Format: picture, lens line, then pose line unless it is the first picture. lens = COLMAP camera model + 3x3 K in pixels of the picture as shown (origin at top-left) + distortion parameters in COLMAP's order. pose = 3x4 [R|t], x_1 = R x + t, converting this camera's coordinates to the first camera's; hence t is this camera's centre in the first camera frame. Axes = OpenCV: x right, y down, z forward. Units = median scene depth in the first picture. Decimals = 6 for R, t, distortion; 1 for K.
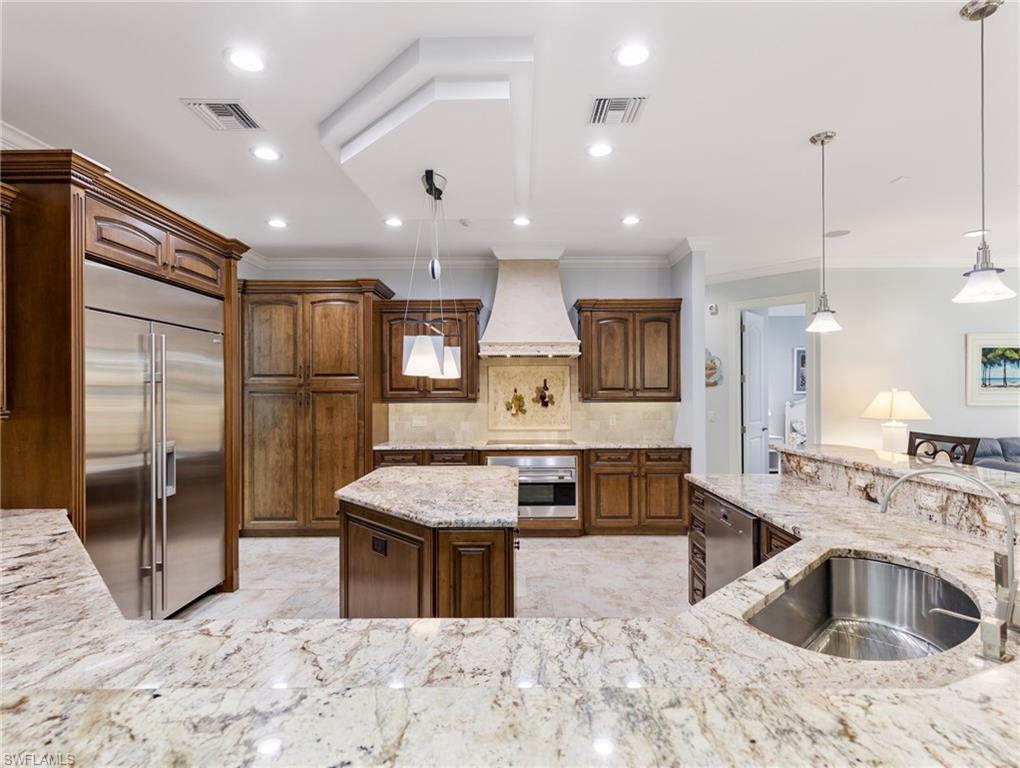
lens RADIAL K [[518.2, 0, 511.5], [0, 518.2, 390.5], [0, 0, 1]] dist [0.008450, -0.002650]
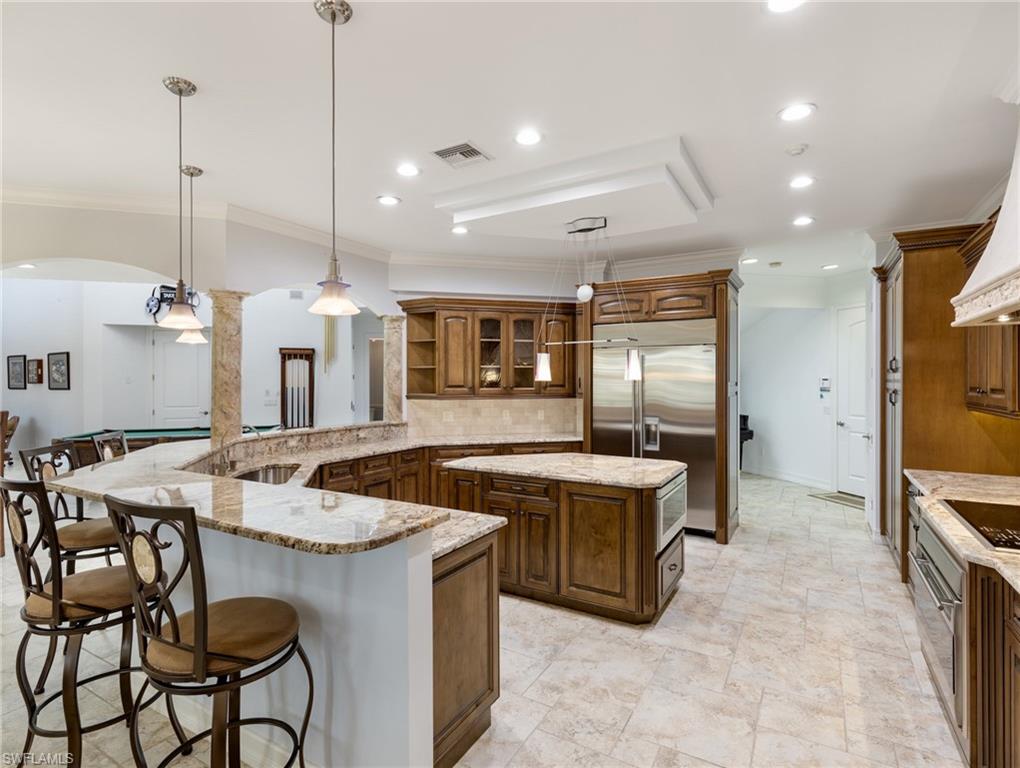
lens RADIAL K [[518.2, 0, 514.9], [0, 518.2, 382.2], [0, 0, 1]] dist [0.008450, -0.002650]
pose [[-0.484944, 0.011339, -0.874471, 0.607560], [0.007187, 0.999934, 0.008980, -0.019998], [0.874515, -0.001930, -0.484994, 0.867748]]
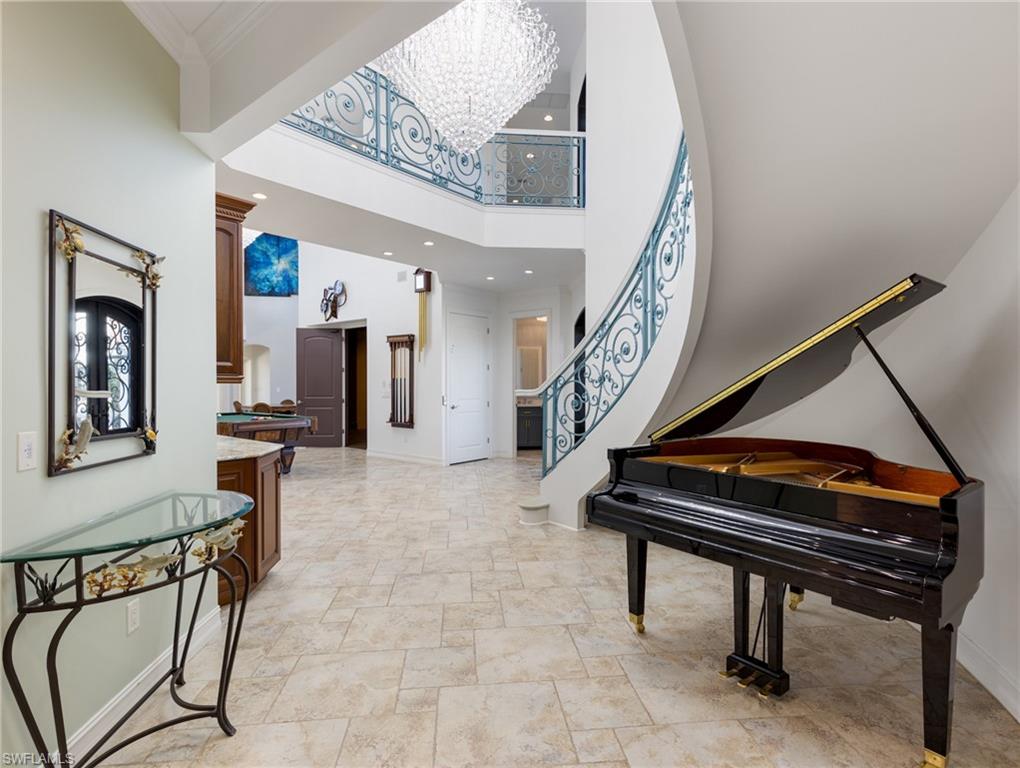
lens RADIAL K [[518.2, 0, 517.3], [0, 518.2, 389.7], [0, 0, 1]] dist [0.008450, -0.002650]
pose [[-0.992995, 0.008020, -0.117882, -0.809173], [0.006781, 0.999917, 0.010910, 0.029582], [0.117960, 0.010034, -0.992968, 0.989213]]
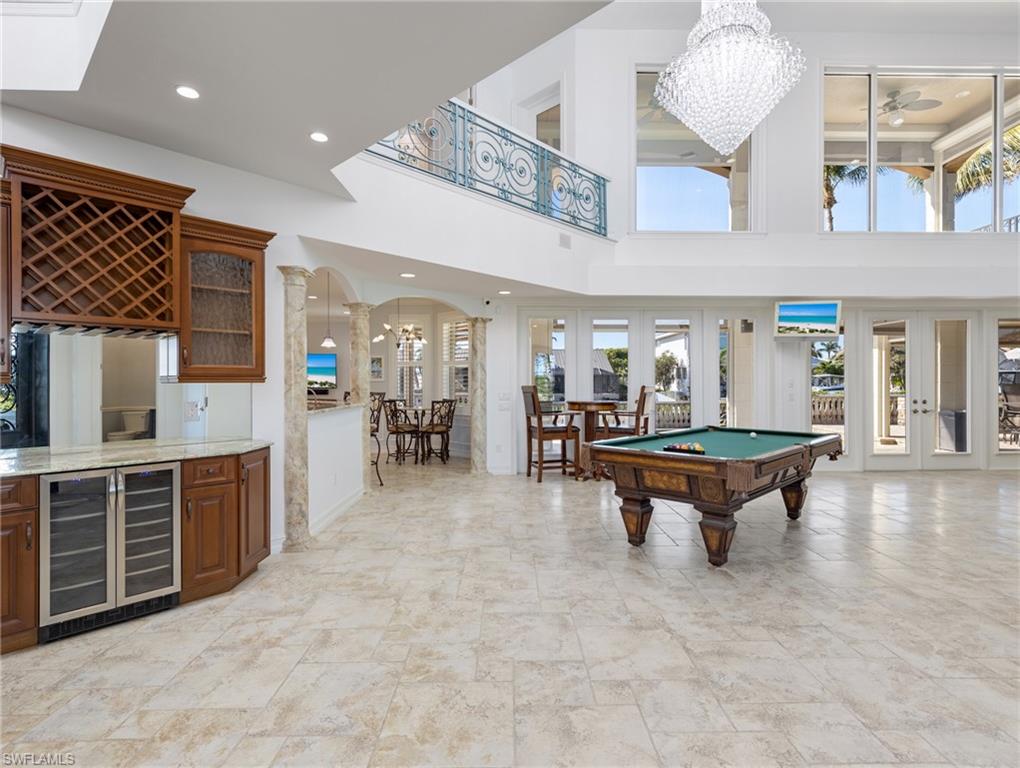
lens RADIAL K [[518.2, 0, 515.7], [0, 518.2, 381.7], [0, 0, 1]] dist [0.008450, -0.002650]
pose [[-0.029616, 0.003952, 0.999554, -1.046510], [-0.002883, 0.999988, -0.004039, 0.024527], [-0.999557, -0.003002, -0.029604, -0.218903]]
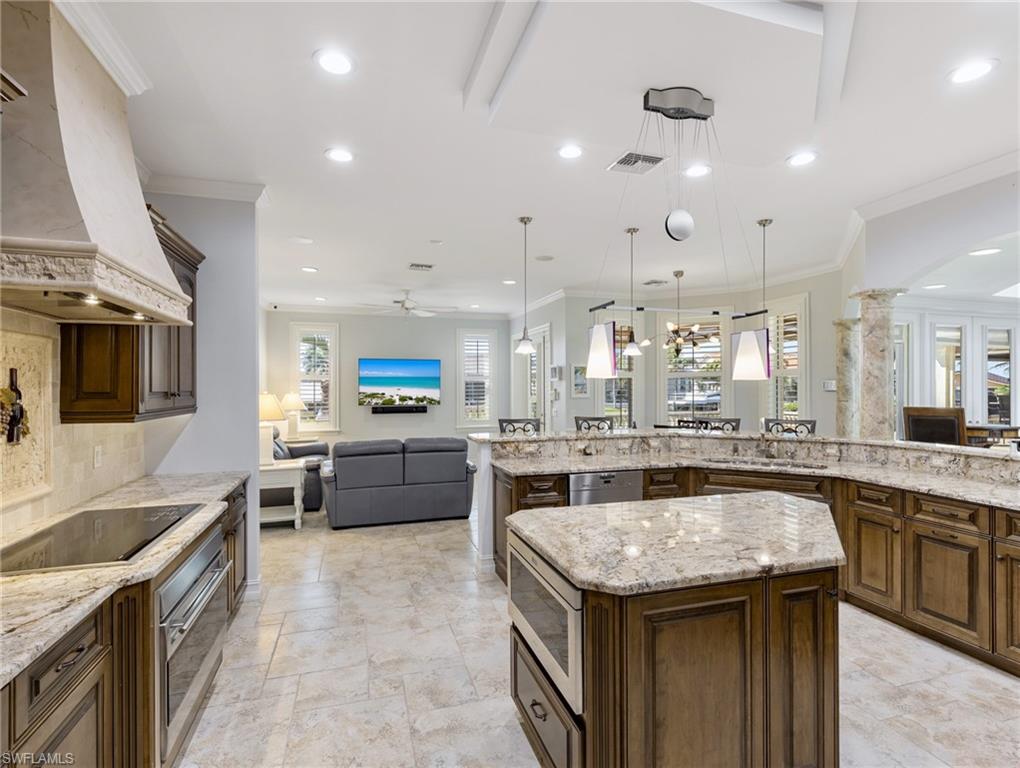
lens RADIAL K [[518.2, 0, 513.2], [0, 518.2, 388.1], [0, 0, 1]] dist [0.008450, -0.002650]
pose [[-0.308992, 0.001707, 0.951063, -0.442552], [0.000161, 0.999998, -0.001742, -0.007806], [-0.951065, -0.000385, -0.308992, 0.855395]]
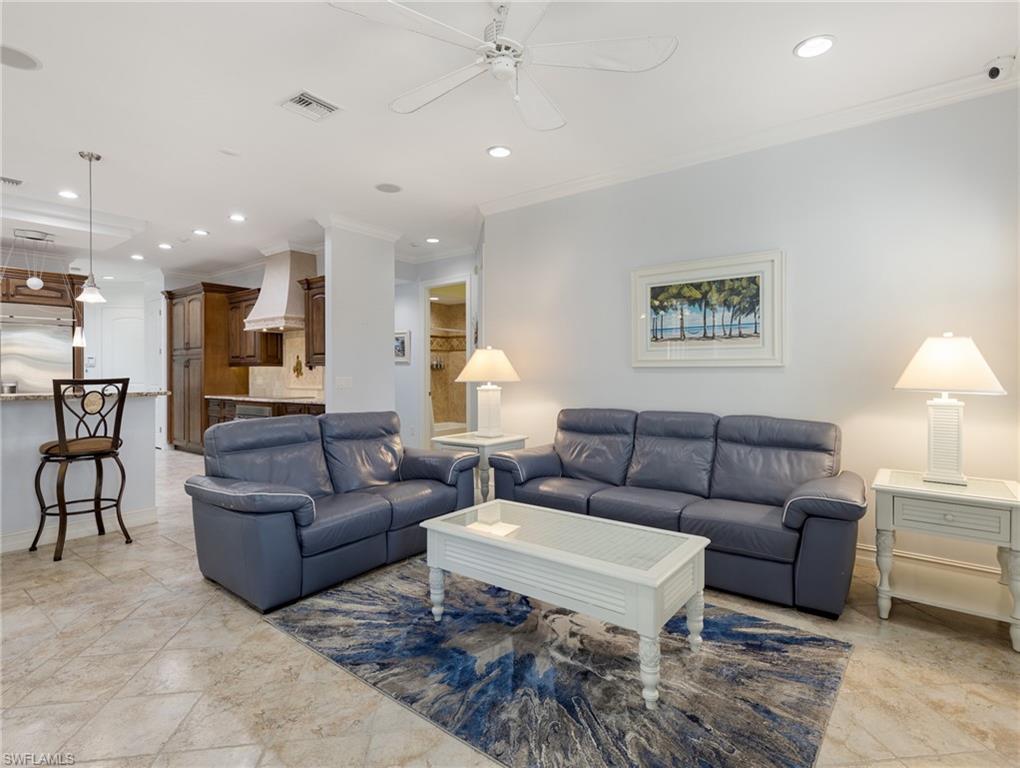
lens RADIAL K [[518.2, 0, 515.4], [0, 518.2, 380.4], [0, 0, 1]] dist [0.008450, -0.002650]
pose [[0.800832, 0.009717, -0.598811, 1.311595], [0.000713, 0.999852, 0.017177, 0.039337], [0.598889, -0.014183, 0.800706, 0.337993]]
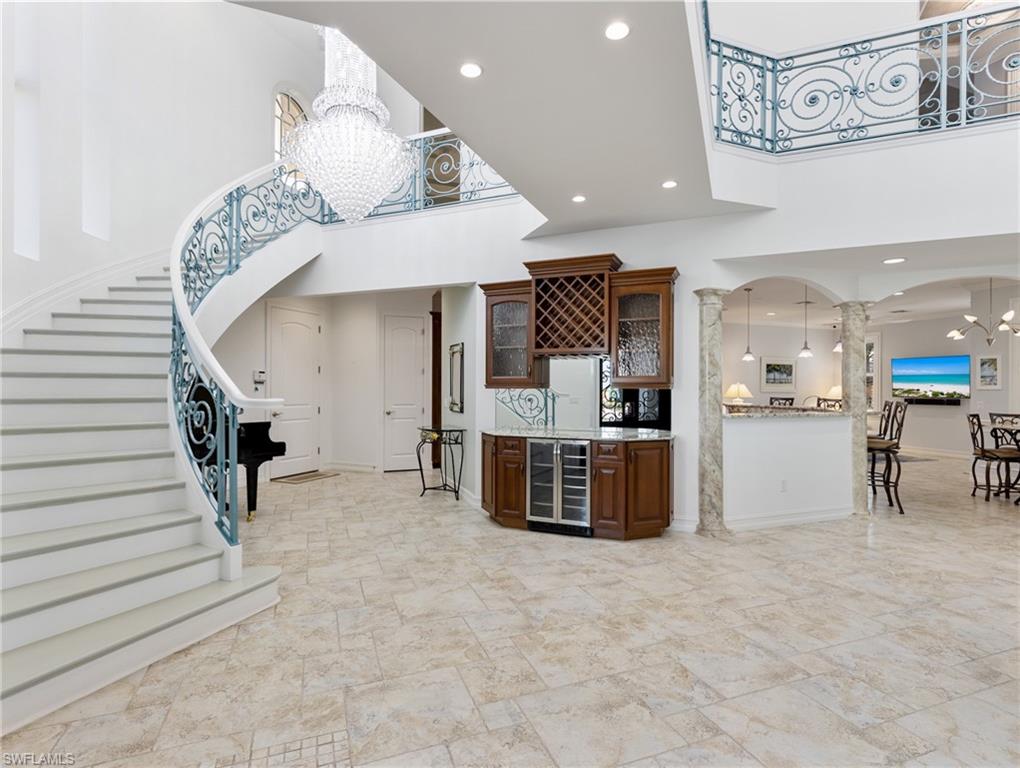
lens RADIAL K [[518.2, 0, 514.7], [0, 518.2, 385.8], [0, 0, 1]] dist [0.008450, -0.002650]
pose [[0.929177, 0.010459, 0.369488, -0.893689], [-0.009860, 0.999945, -0.003510, 0.024590], [-0.369504, -0.000382, 0.929229, -0.624934]]
